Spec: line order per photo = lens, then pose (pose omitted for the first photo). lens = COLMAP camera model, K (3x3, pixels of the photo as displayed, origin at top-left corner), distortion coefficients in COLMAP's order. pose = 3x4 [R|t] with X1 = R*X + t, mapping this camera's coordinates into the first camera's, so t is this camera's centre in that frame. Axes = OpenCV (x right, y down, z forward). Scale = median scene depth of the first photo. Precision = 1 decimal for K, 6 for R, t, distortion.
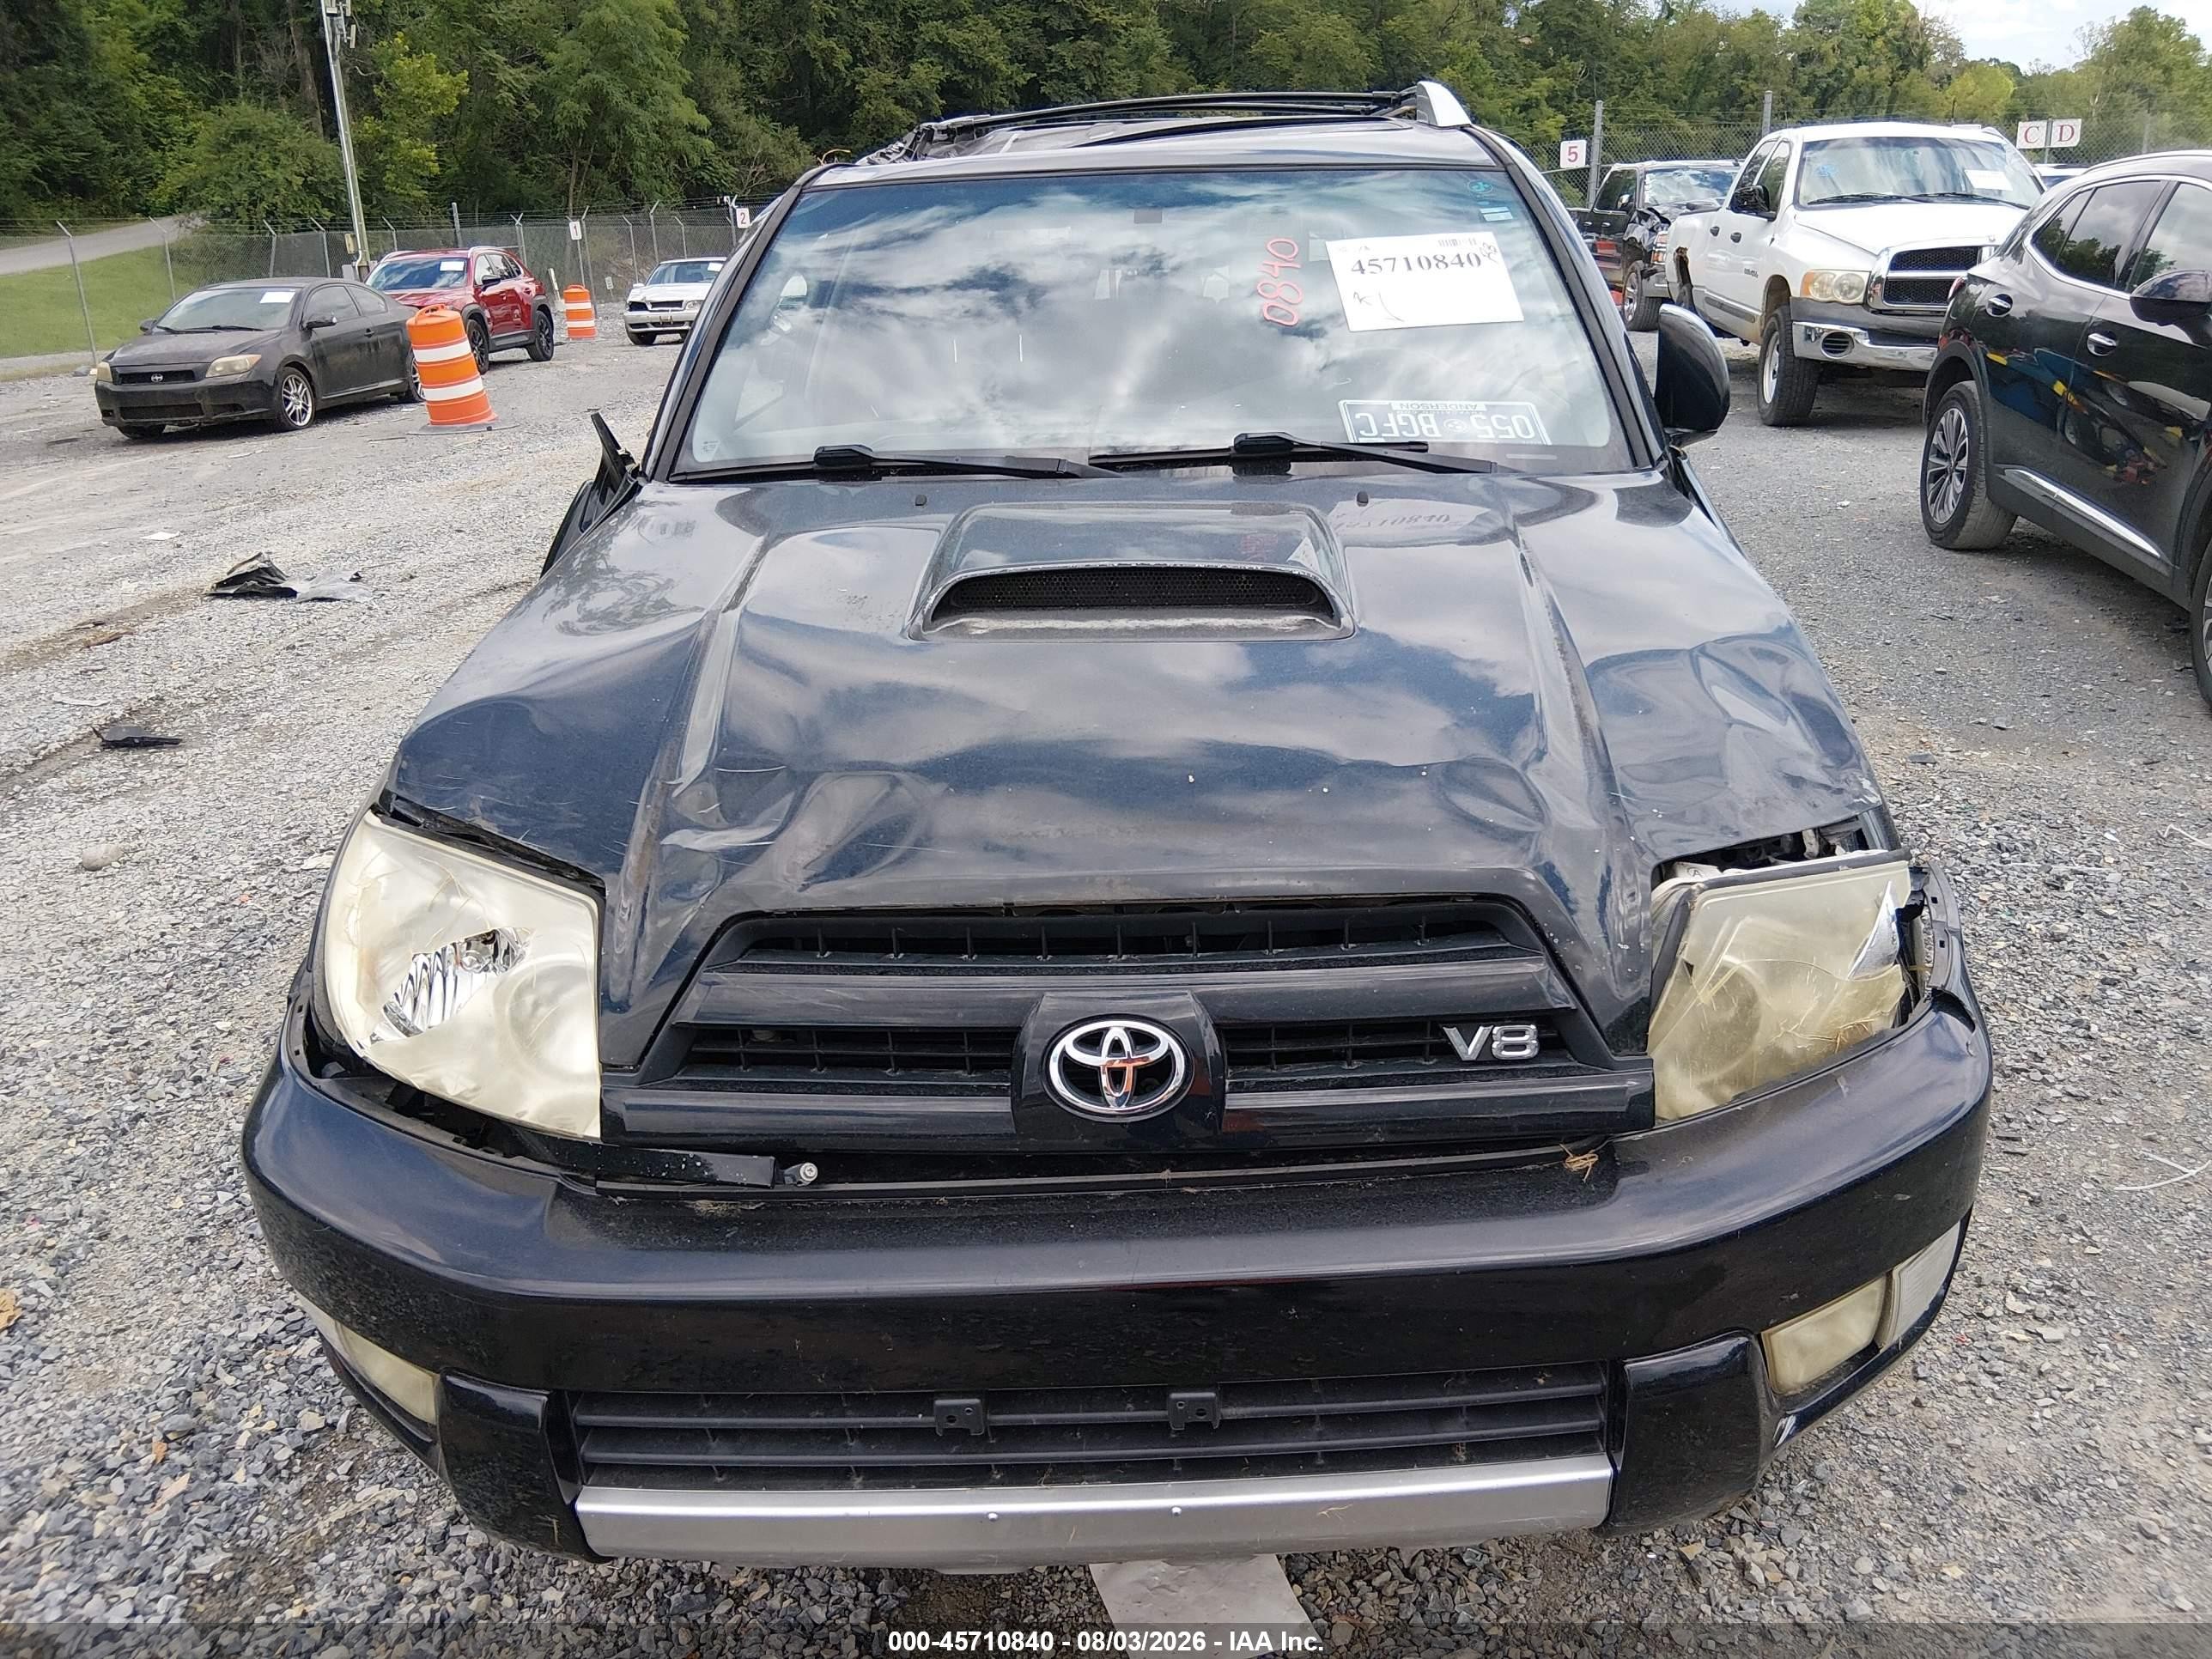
lens RADIAL K [[1680.2, 0, 1106.4], [0, 1680.2, 896.7], [0, 0, 1]] dist [0.050459, -0.105697]
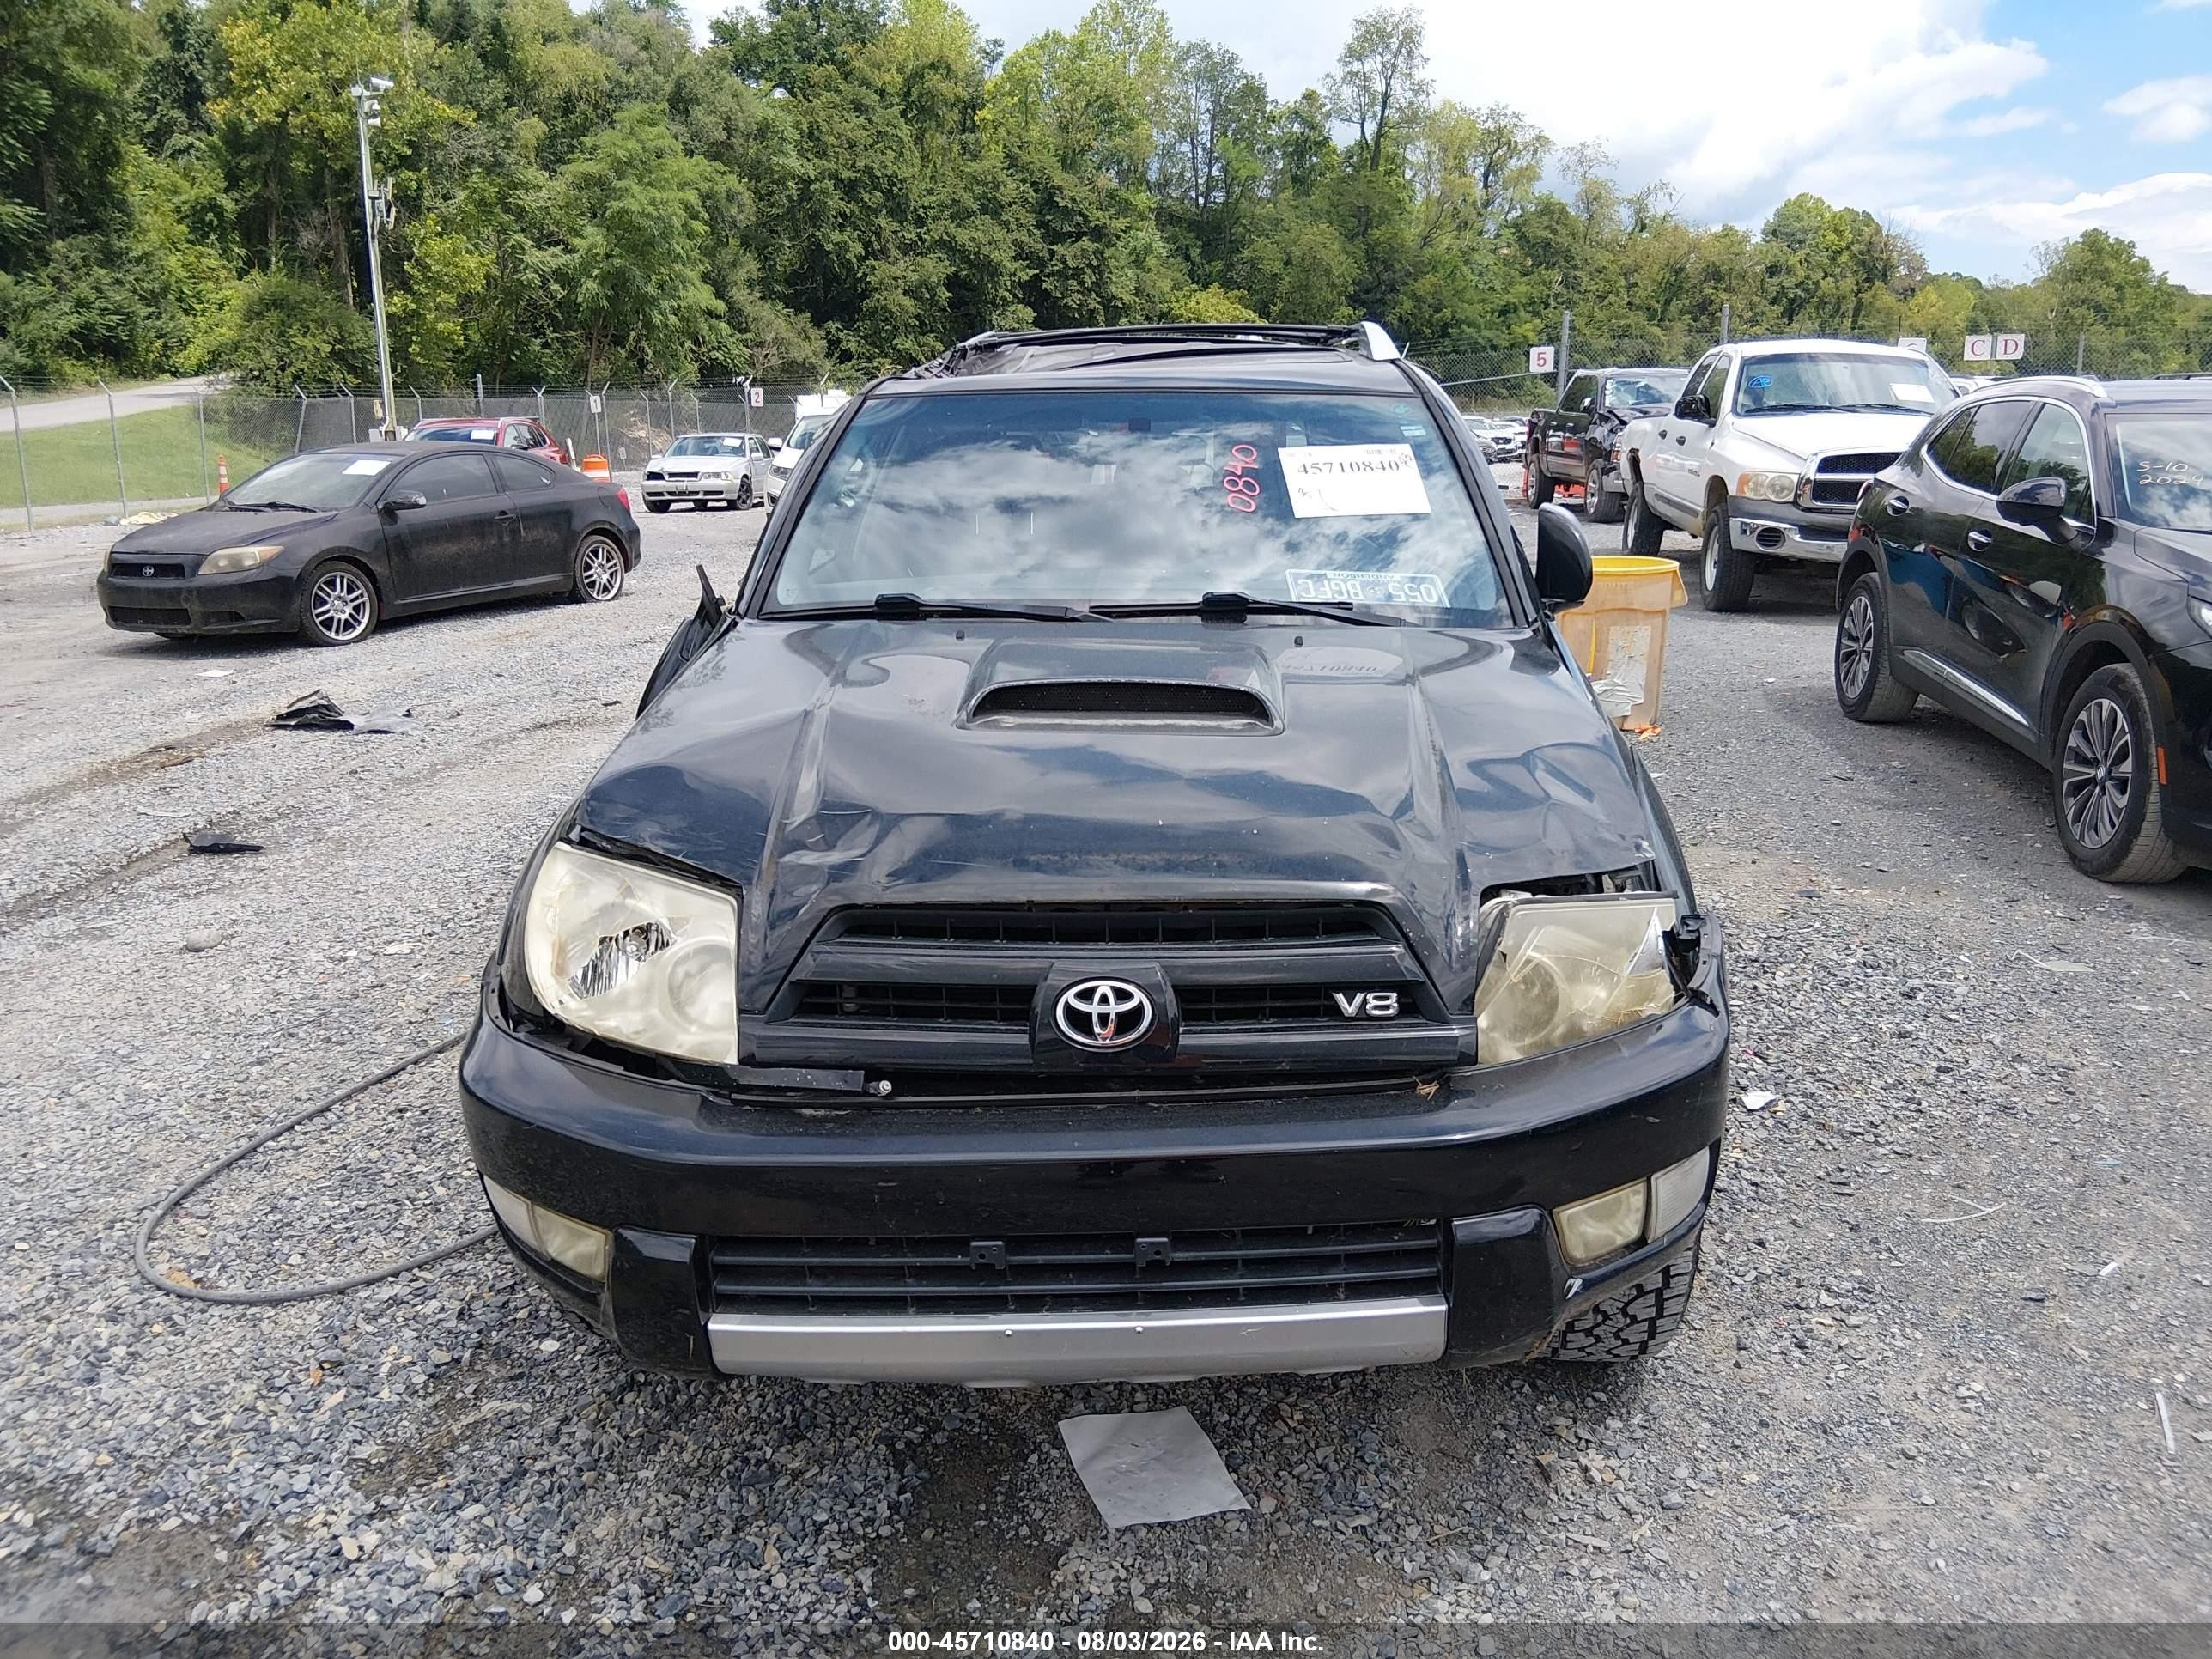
lens RADIAL K [[1680.2, 0, 1106.4], [0, 1680.2, 896.7], [0, 0, 1]] dist [0.050459, -0.105697]
pose [[0.999699, 0.022657, 0.009376, -0.004295], [-0.021634, 0.994979, -0.097720, 0.084456], [-0.011543, 0.097488, 0.995170, -0.257629]]
